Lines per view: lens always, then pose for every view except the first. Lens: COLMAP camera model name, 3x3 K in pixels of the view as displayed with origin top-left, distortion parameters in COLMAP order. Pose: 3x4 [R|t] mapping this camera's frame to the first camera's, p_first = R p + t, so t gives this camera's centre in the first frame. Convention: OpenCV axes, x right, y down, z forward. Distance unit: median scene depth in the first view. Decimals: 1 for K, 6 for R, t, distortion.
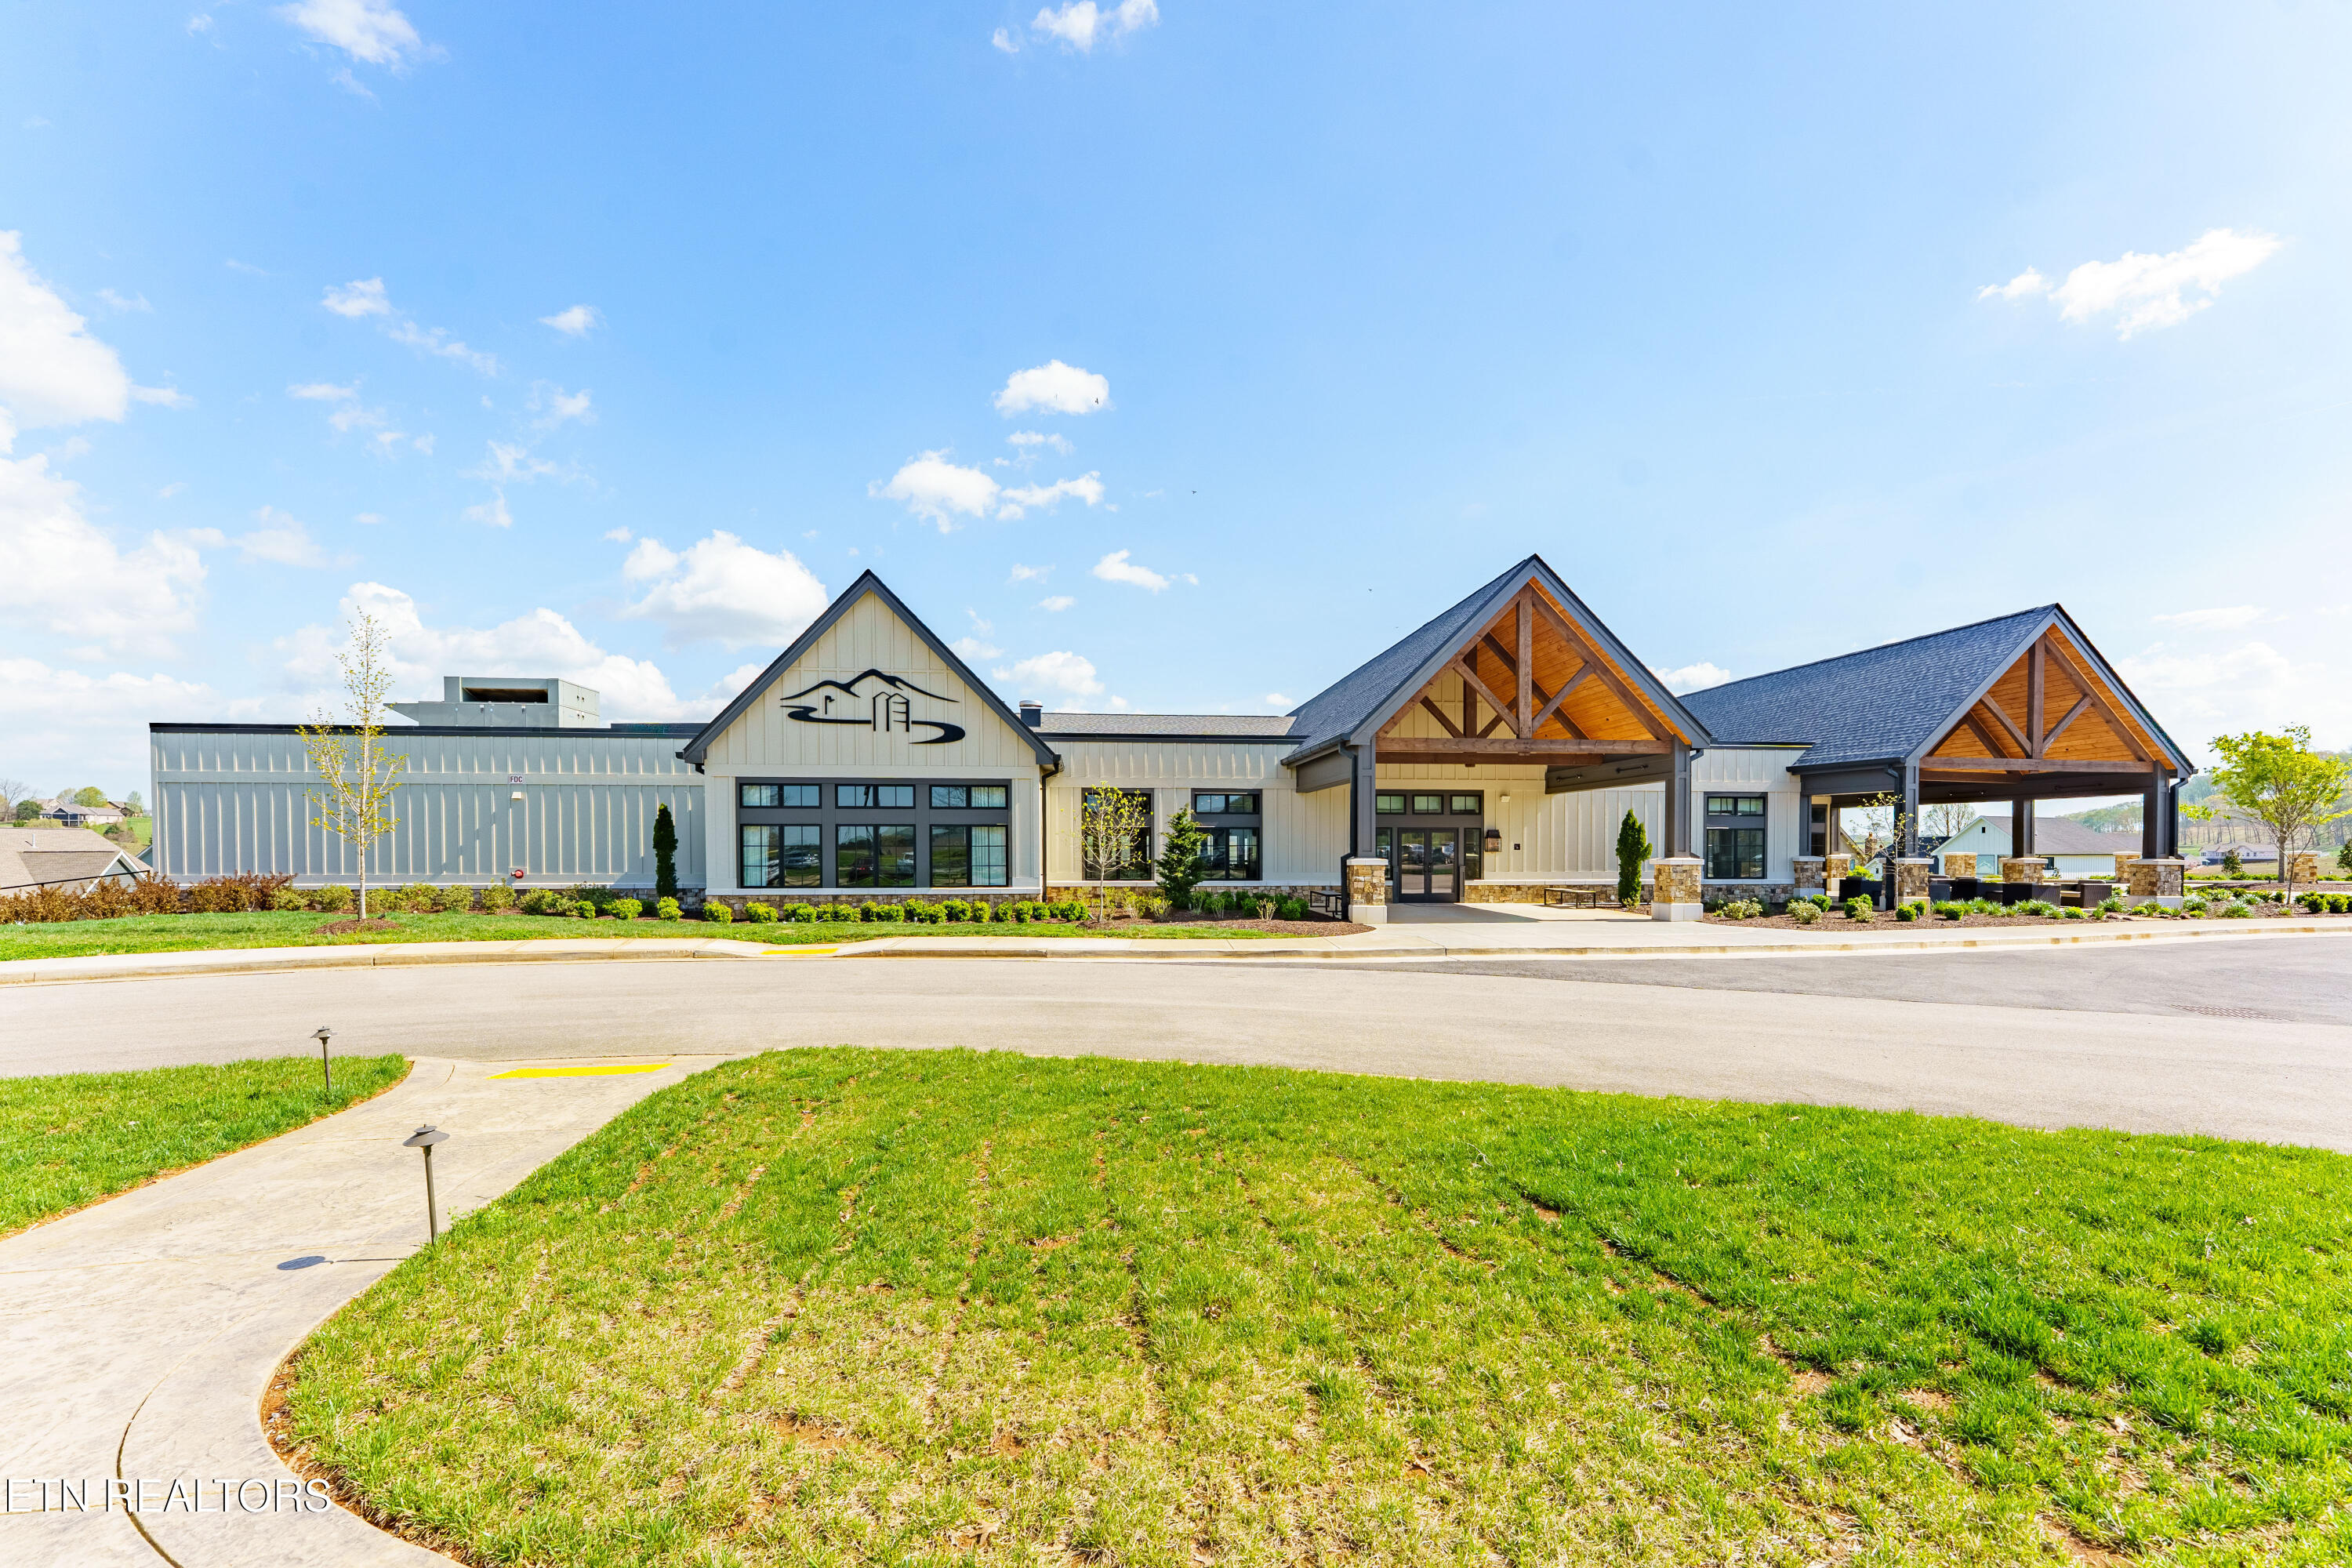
lens RADIAL K [[950.2, 0, 1190.8], [0, 950.2, 859.5], [0, 0, 1]] dist [-0.008395, -0.000106]
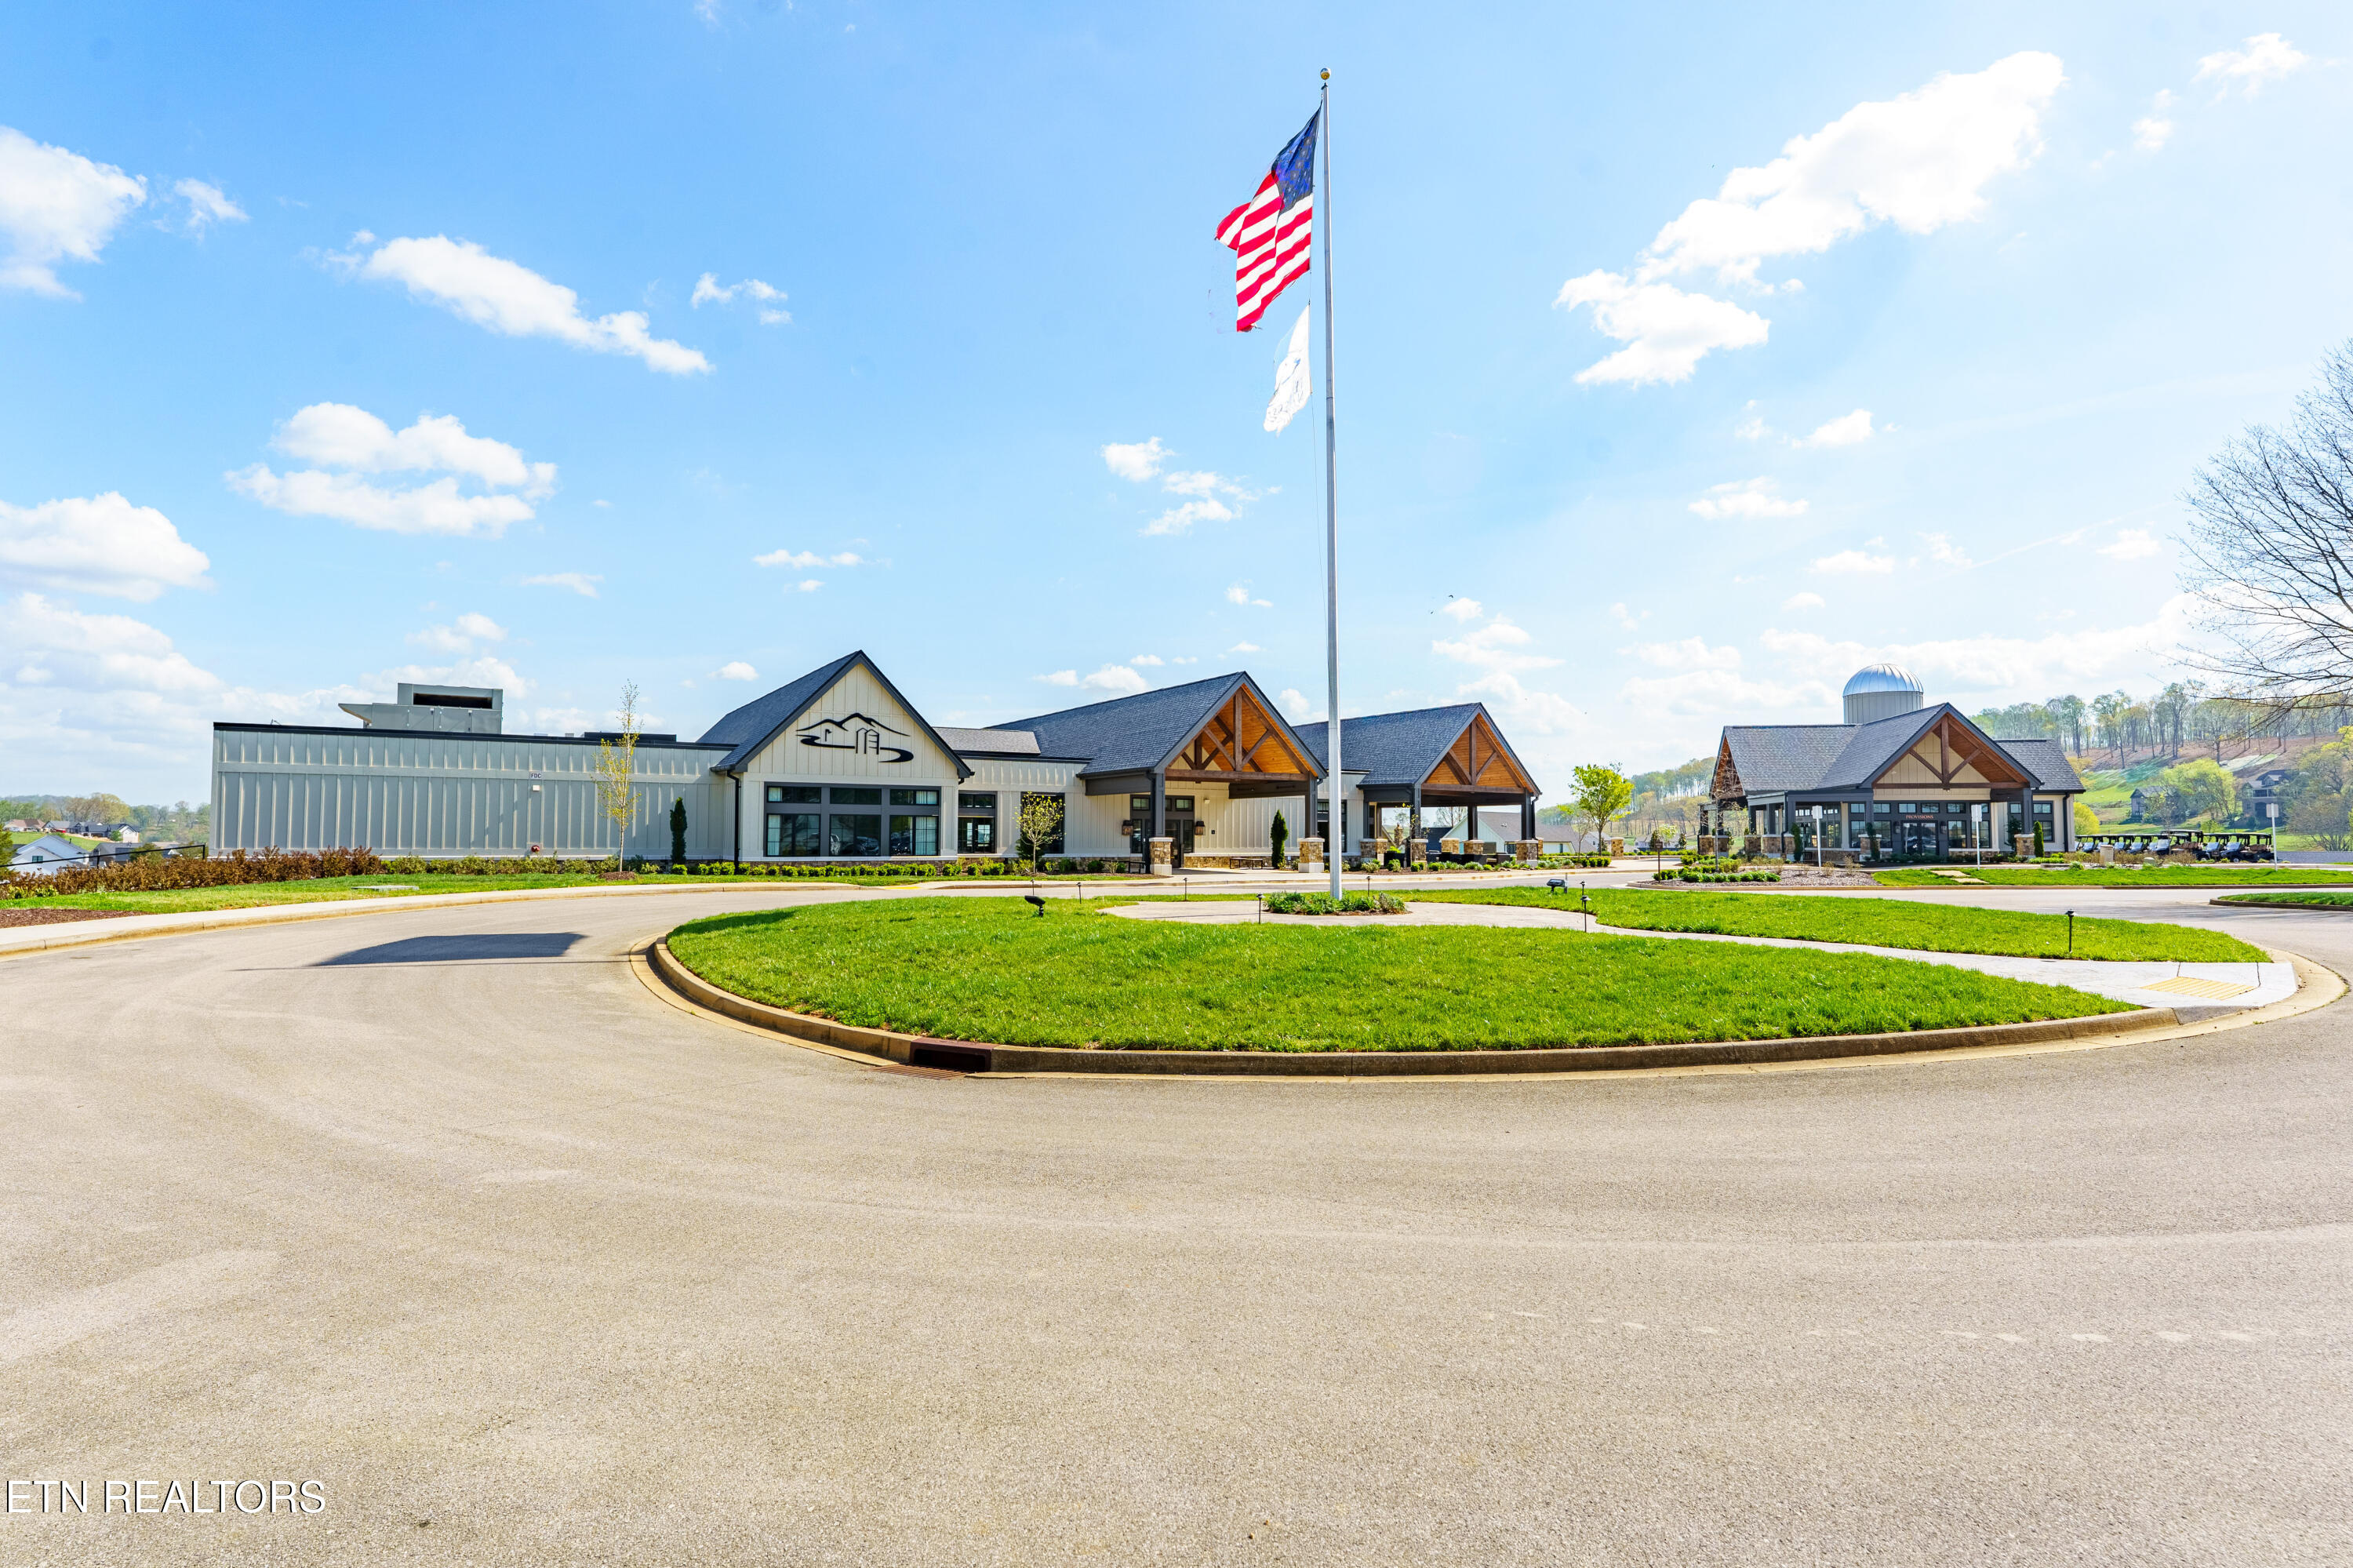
lens RADIAL K [[1152.4, 0, 1176.2], [0, 1152.4, 784.6], [0, 0, 1]] dist [-0.004684, -0.000243]
pose [[0.906499, 0.021896, 0.421640, -0.581061], [0.002549, 0.998352, -0.057325, 0.019490], [-0.422200, 0.053040, 0.904950, -0.794987]]
